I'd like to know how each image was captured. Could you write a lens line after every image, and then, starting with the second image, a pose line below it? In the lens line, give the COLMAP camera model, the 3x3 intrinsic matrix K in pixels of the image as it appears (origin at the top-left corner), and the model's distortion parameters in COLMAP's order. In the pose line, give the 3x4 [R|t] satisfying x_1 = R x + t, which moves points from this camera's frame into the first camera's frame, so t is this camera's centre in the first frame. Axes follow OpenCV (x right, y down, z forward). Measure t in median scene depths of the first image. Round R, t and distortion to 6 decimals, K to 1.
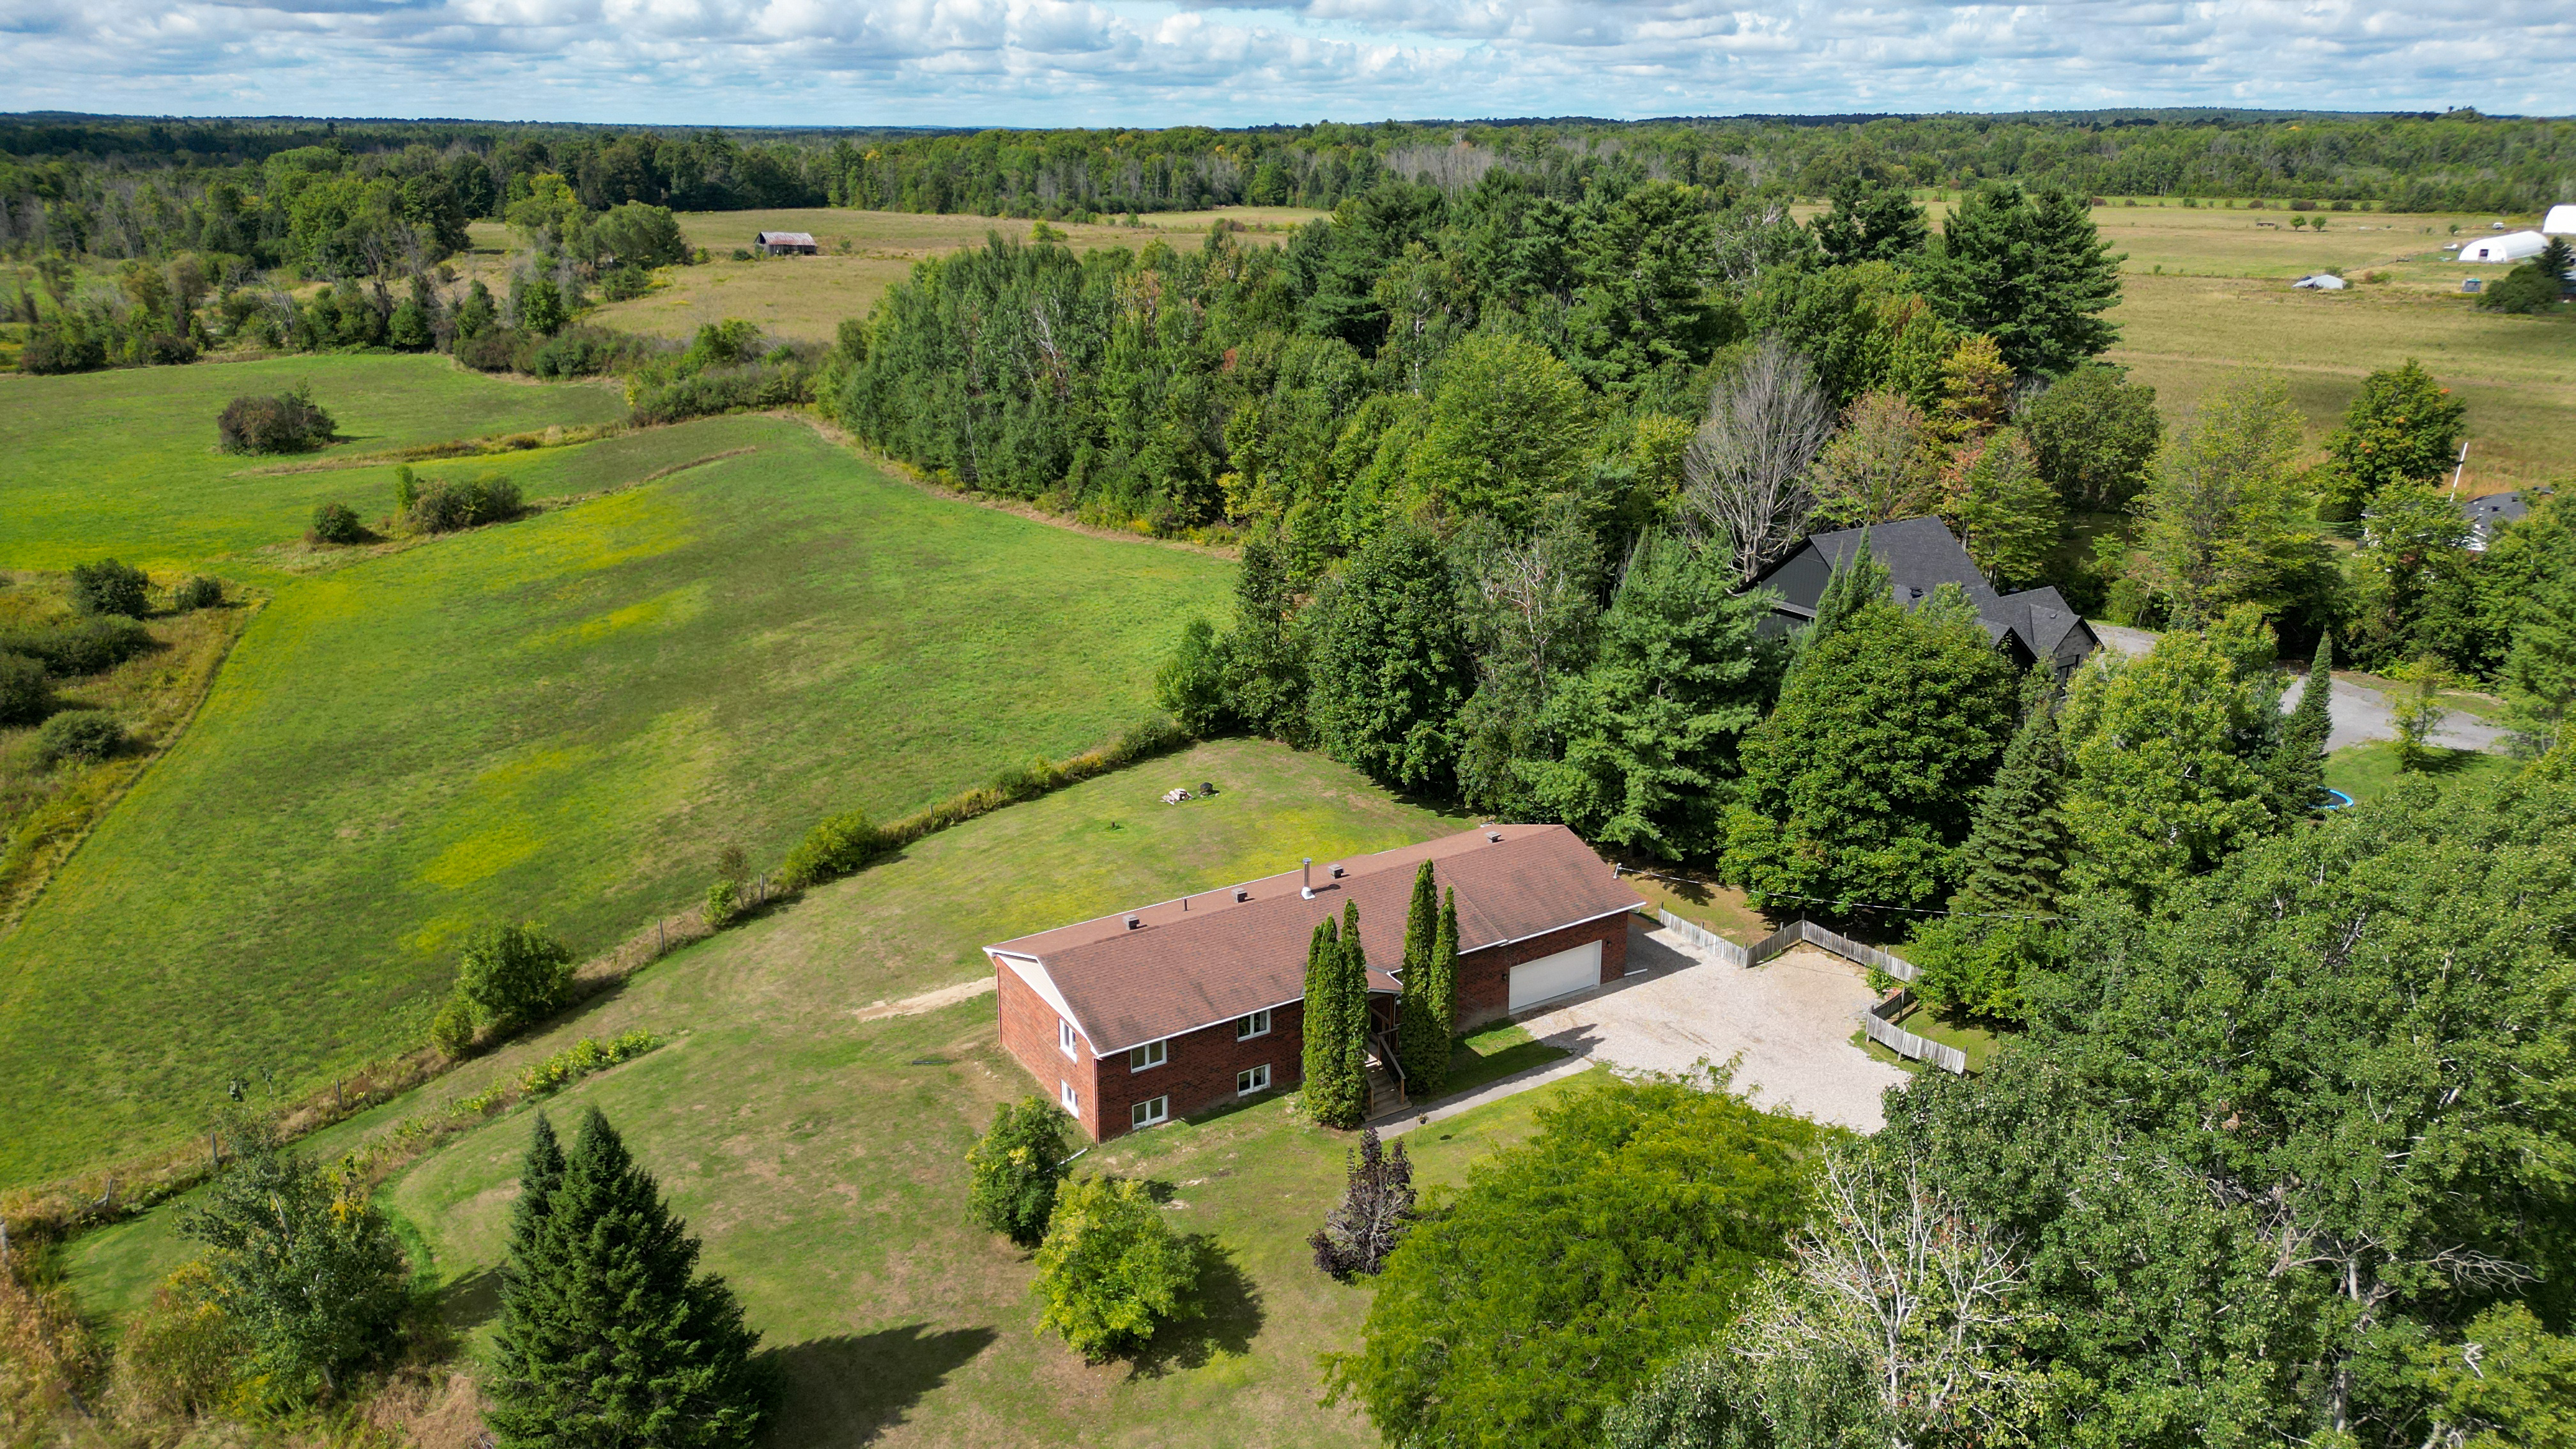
lens RADIAL K [[1804.6, 0, 1283.1], [0, 1804.6, 696.9], [0, 0, 1]] dist [0.085227, -0.092263]
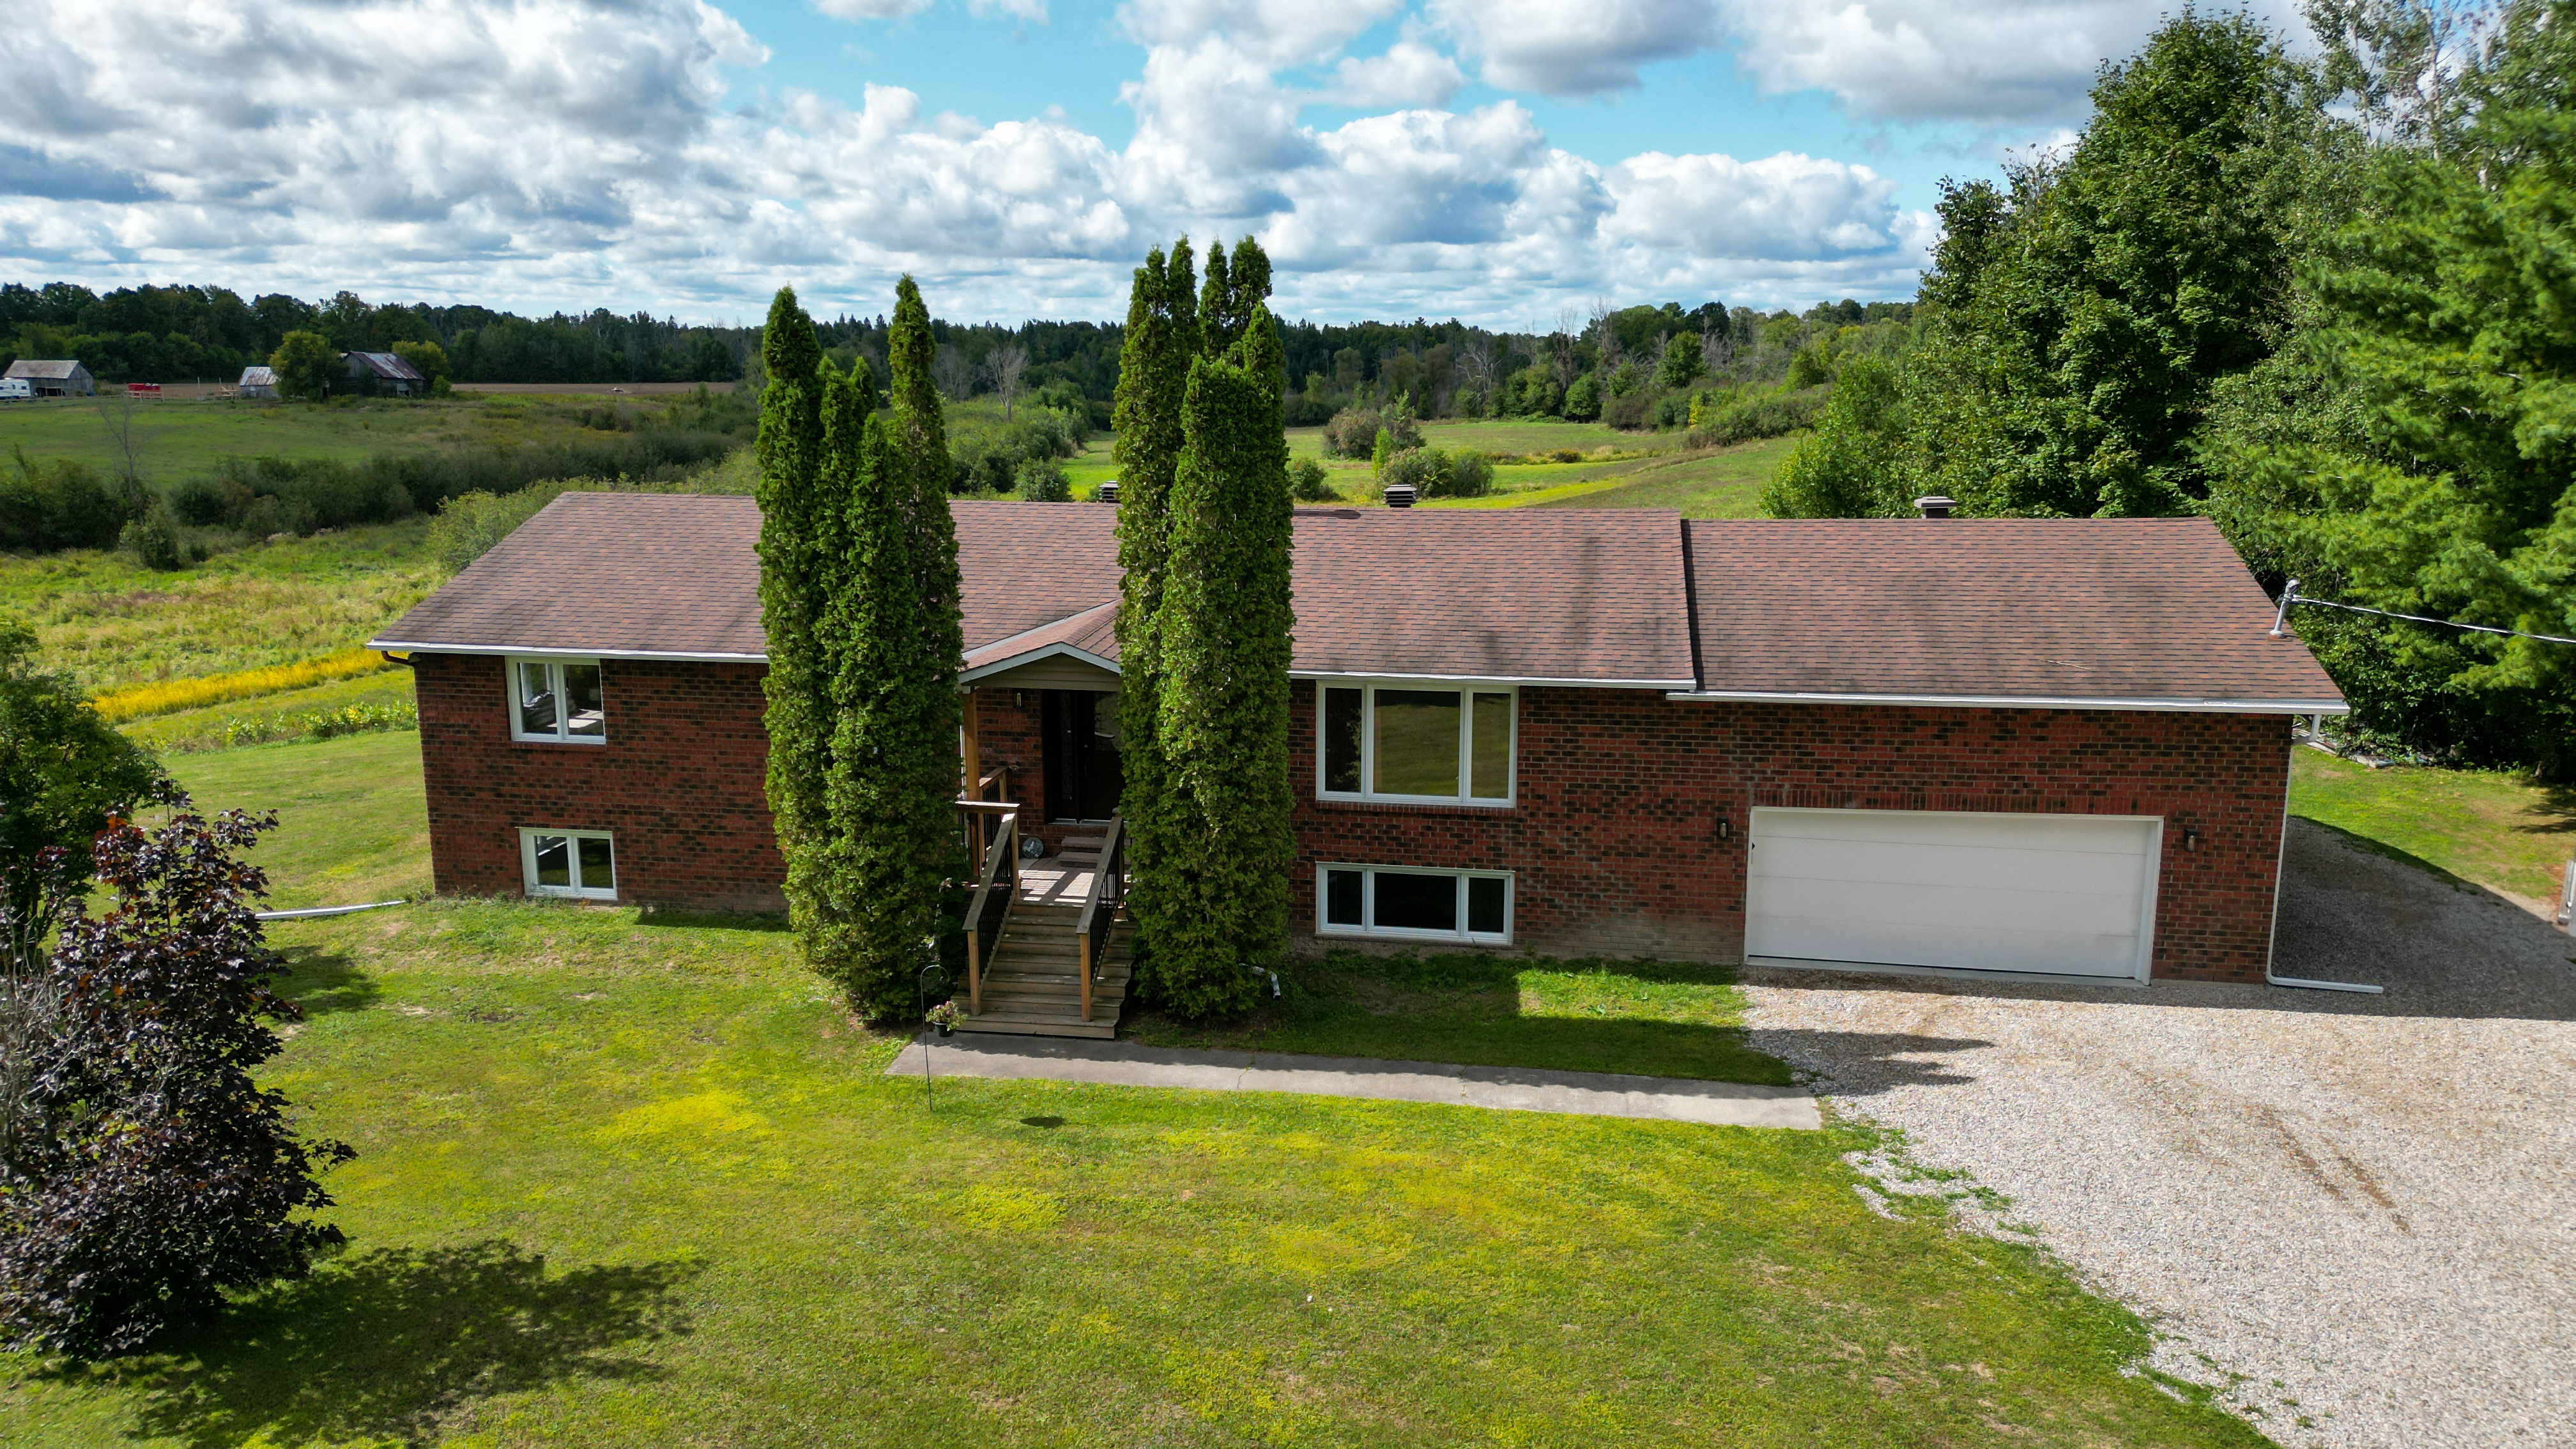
lens RADIAL K [[1795.3, 0, 1288.0], [0, 1795.3, 724.5], [0, 0, 1]] dist [0.080233, -0.093811]
pose [[0.755271, 0.130162, -0.642358, 0.185144], [-0.195879, 0.980115, -0.031708, 0.112845], [0.625457, 0.149772, 0.765749, 0.492321]]
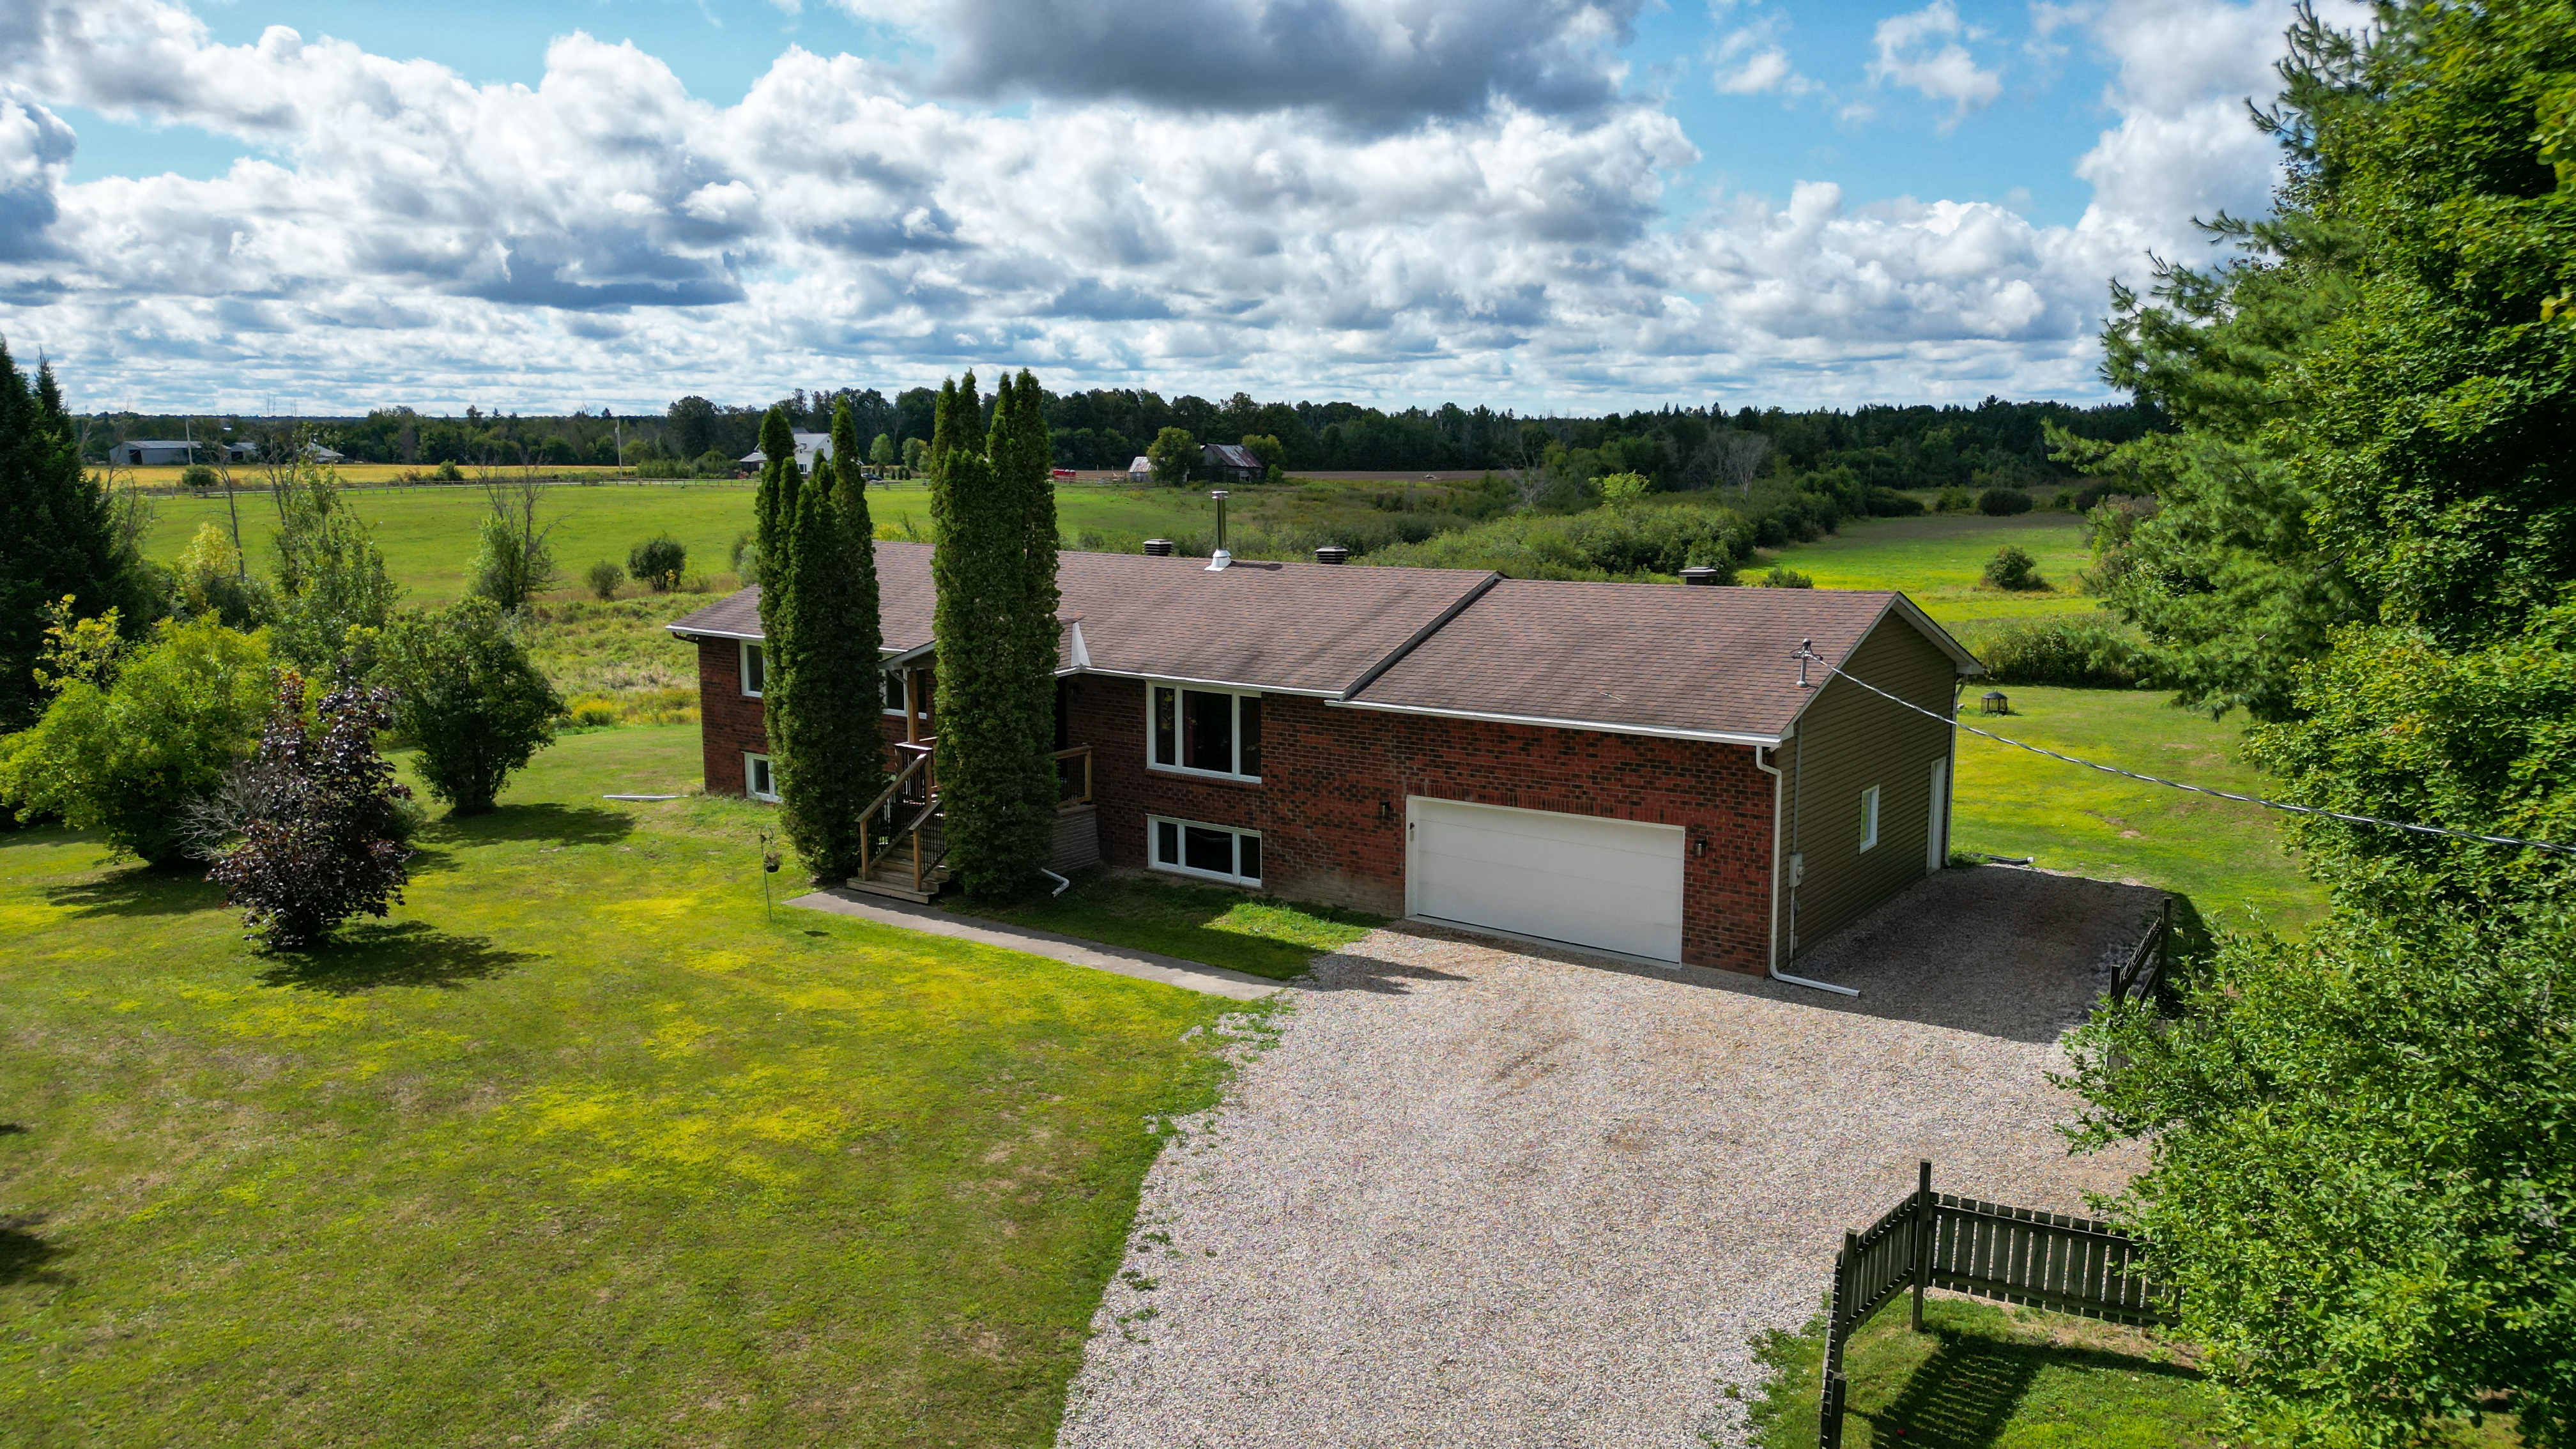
lens RADIAL K [[1795.3, 0, 1288.0], [0, 1795.3, 724.5], [0, 0, 1]] dist [0.080233, -0.093811]
pose [[0.381168, 0.140924, -0.913702, 0.338408], [-0.275603, 0.960698, 0.033199, 0.089590], [0.882471, 0.239164, 0.405026, 0.563856]]
